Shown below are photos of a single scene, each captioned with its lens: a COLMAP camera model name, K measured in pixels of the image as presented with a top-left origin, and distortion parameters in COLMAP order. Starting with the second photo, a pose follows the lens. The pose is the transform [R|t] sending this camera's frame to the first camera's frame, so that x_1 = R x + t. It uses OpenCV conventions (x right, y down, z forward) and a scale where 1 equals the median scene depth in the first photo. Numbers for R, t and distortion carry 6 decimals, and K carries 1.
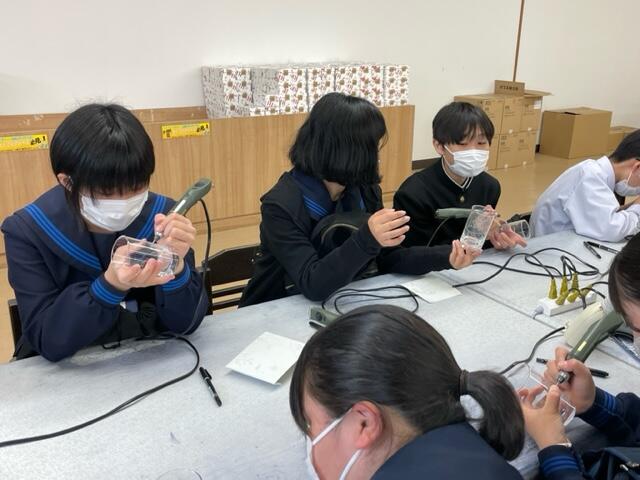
lens RADIAL K [[610.8, 0, 320.2], [0, 610.8, 241.6], [0, 0, 1]] dist [0.048597, 0.000000]
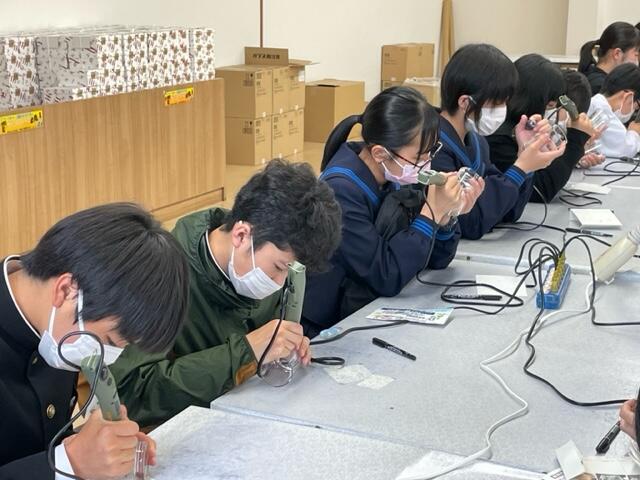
lens RADIAL K [[1096.4, 0, 320.2], [0, 1096.4, 238.1], [0, 0, 1]] dist [0.046100, 0.000000]
pose [[0.840216, -0.126381, 0.527318, -0.541702], [0.176067, 0.983355, -0.044862, 0.064860], [-0.512872, 0.130537, 0.848483, -0.231652]]
